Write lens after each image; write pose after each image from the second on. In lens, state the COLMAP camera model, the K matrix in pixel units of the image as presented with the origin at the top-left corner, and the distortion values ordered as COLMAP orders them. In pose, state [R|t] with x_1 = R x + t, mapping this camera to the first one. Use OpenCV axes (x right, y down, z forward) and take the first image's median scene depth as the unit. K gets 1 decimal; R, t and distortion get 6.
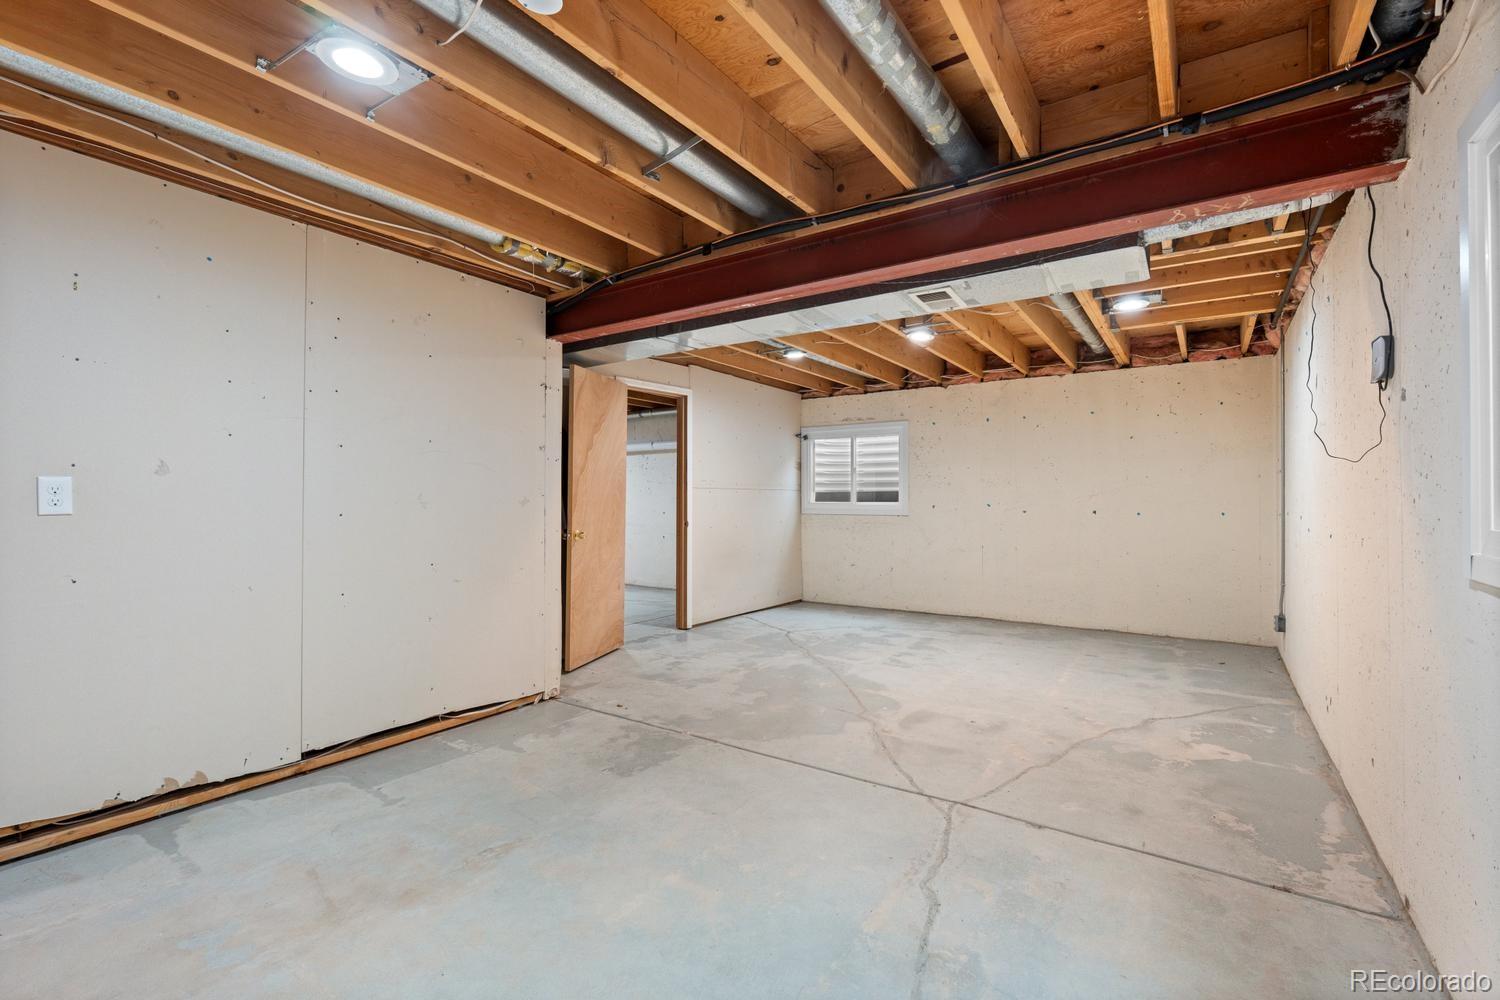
lens RADIAL K [[669.8, 0, 741.0], [0, 669.8, 496.6], [0, 0, 1]] dist [-0.007524, 0.001065]
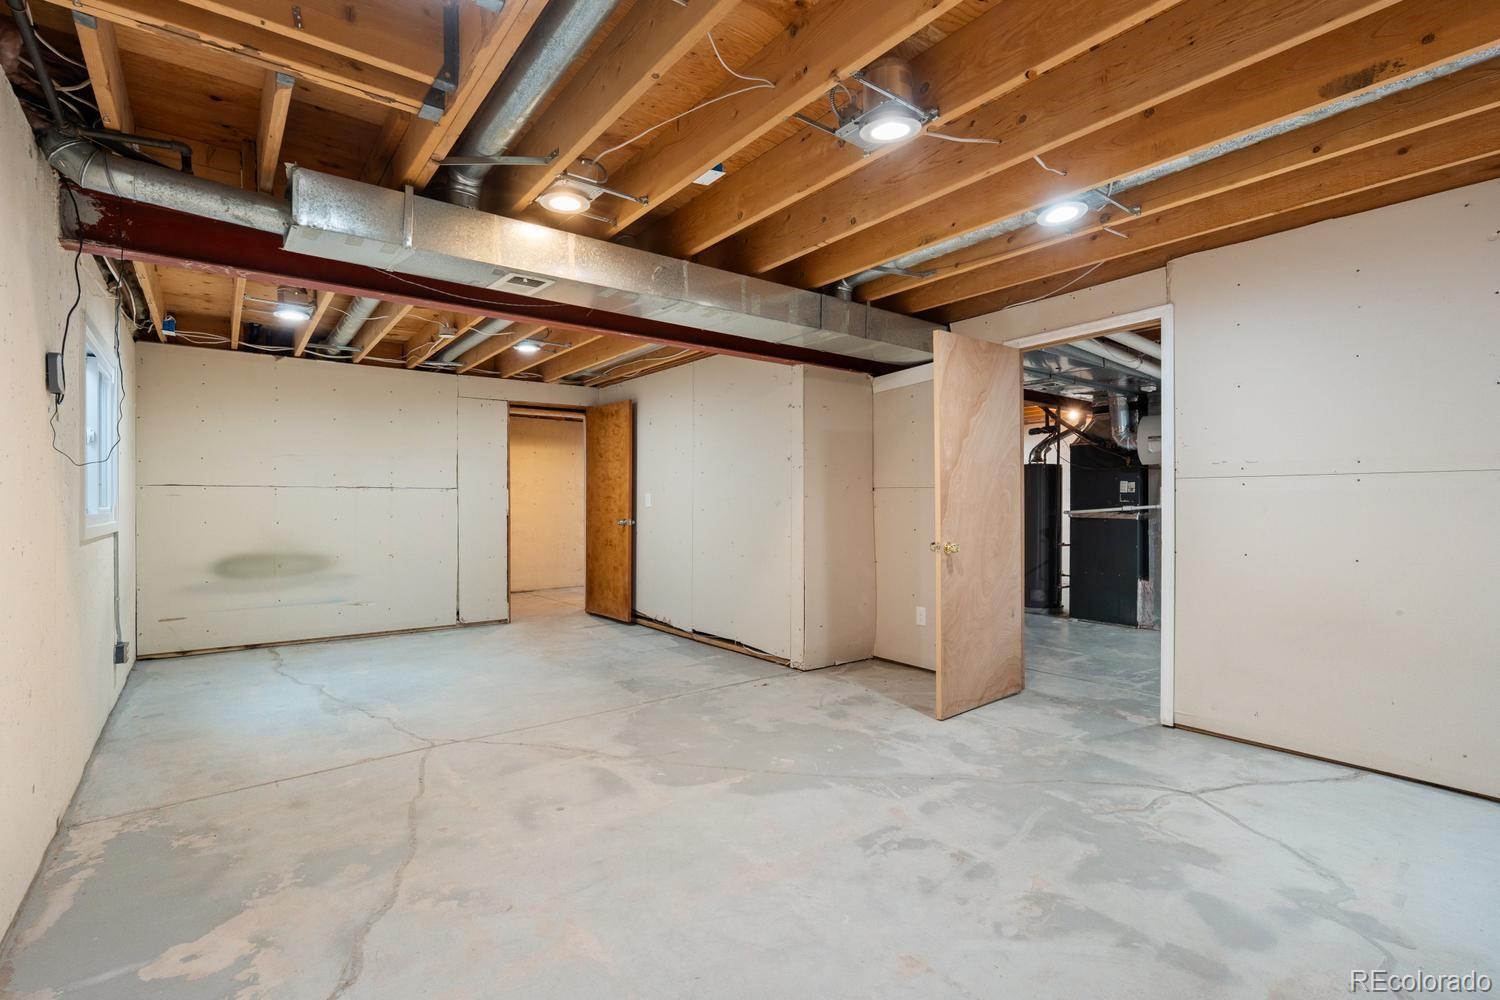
lens RADIAL K [[669.8, 0, 741.4], [0, 669.8, 503.7], [0, 0, 1]] dist [-0.007524, 0.001065]
pose [[-0.297883, 0.001042, -0.954602, 1.069234], [0.006084, 0.999981, -0.000807, 0.010721], [0.954583, -0.006048, -0.297884, 1.537070]]
